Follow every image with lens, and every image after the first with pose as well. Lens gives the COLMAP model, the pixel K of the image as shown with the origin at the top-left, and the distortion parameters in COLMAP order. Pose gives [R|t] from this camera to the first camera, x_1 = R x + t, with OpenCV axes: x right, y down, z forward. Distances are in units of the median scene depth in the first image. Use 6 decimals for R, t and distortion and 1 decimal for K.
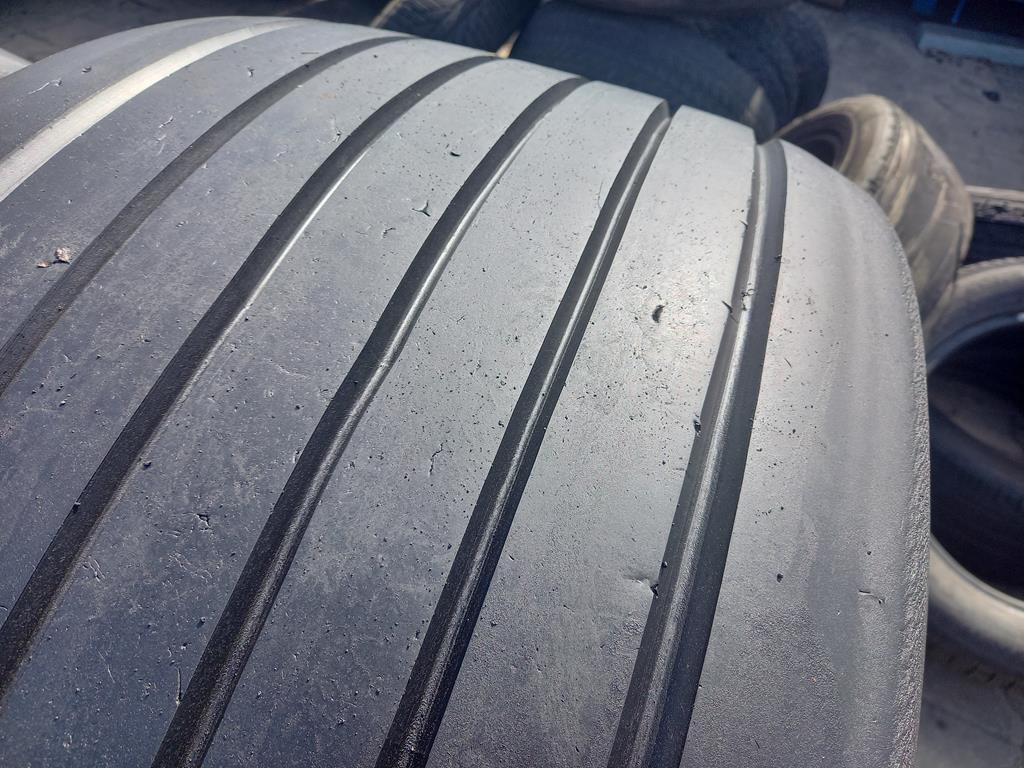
lens RADIAL K [[755.4, 0, 525.0], [0, 755.4, 380.3], [0, 0, 1]] dist [-0.002951, -0.003718]
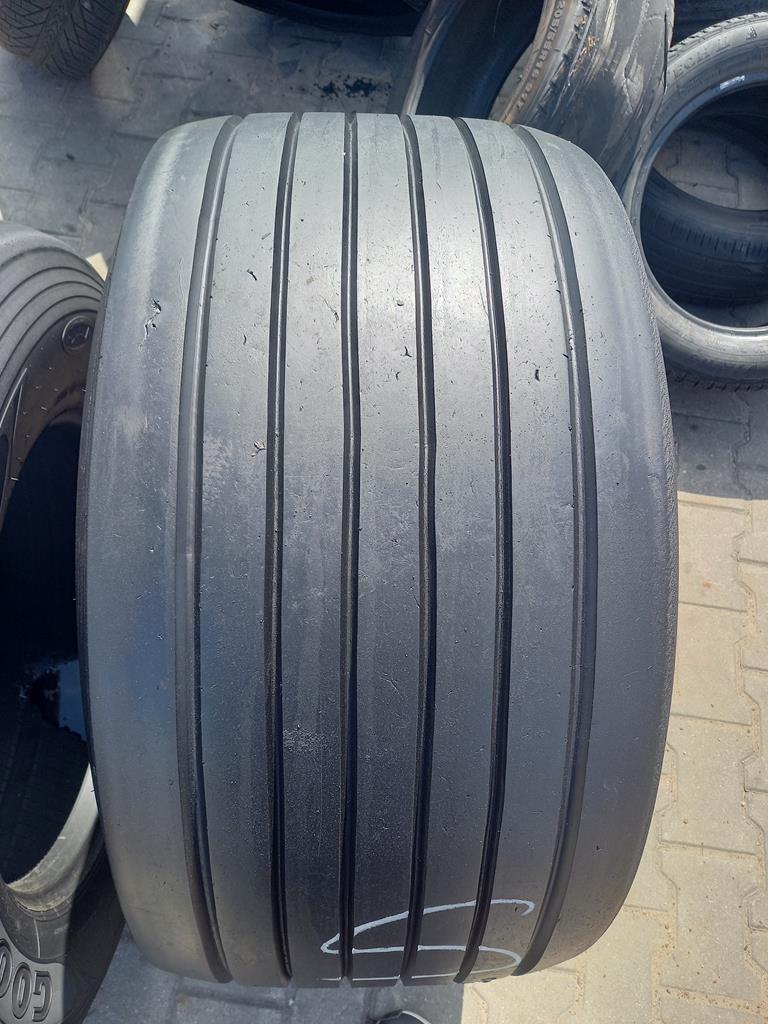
lens RADIAL K [[740.8, 0, 387.9], [0, 740.8, 490.5], [0, 0, 1]] dist [0.005617, 0.000679]
pose [[0.945154, -0.322684, 0.050592, -0.069016], [0.274868, 0.869457, 0.410478, -0.126801], [-0.176442, -0.374058, 0.910466, -0.148346]]
